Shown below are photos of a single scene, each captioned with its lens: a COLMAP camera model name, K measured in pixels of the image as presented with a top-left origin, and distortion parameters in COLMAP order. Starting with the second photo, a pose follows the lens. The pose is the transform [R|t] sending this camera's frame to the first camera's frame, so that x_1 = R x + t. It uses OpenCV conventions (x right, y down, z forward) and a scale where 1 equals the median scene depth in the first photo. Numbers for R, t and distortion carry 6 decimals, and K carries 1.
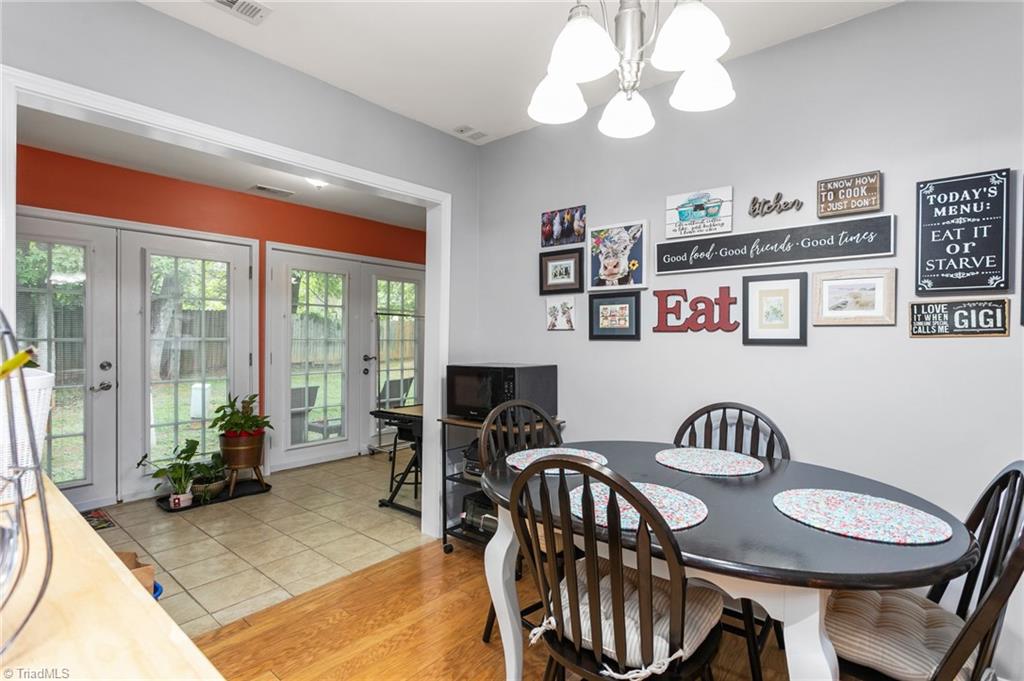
lens RADIAL K [[507.1, 0, 509.8], [0, 507.1, 334.8], [0, 0, 1]] dist [0.019557, 0.000304]
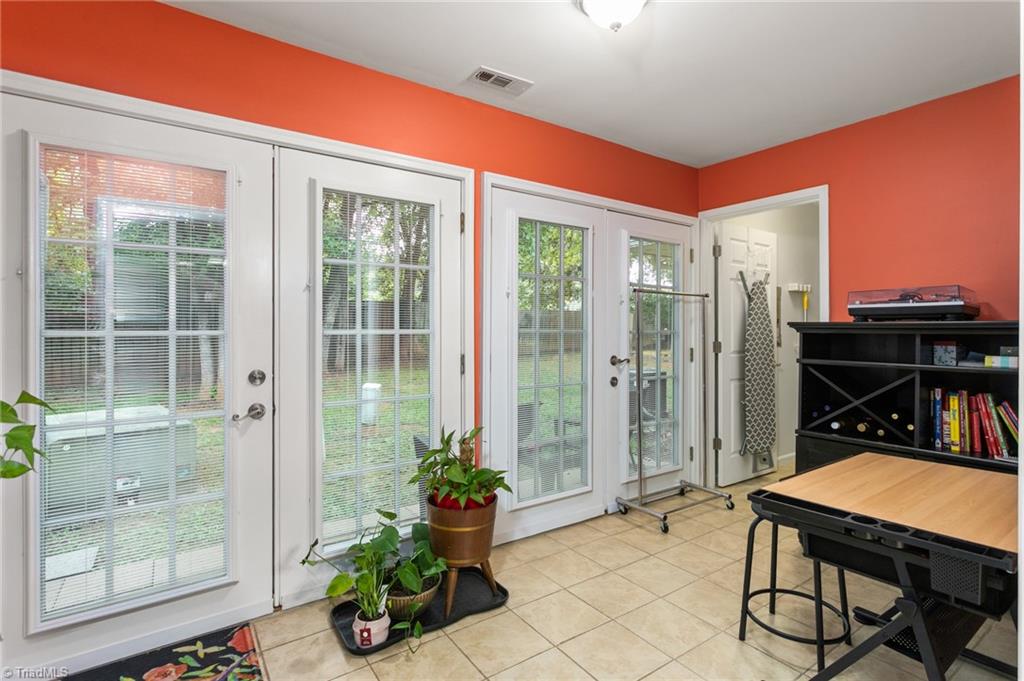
lens RADIAL K [[504.5, 0, 512.6], [0, 504.5, 323.9], [0, 0, 1]] dist [0.014585, 0.000601]
pose [[0.970524, -0.001730, -0.240998, -0.333241], [0.001492, 0.999998, -0.001169, 0.000409], [0.241000, 0.000775, 0.970525, 0.466176]]
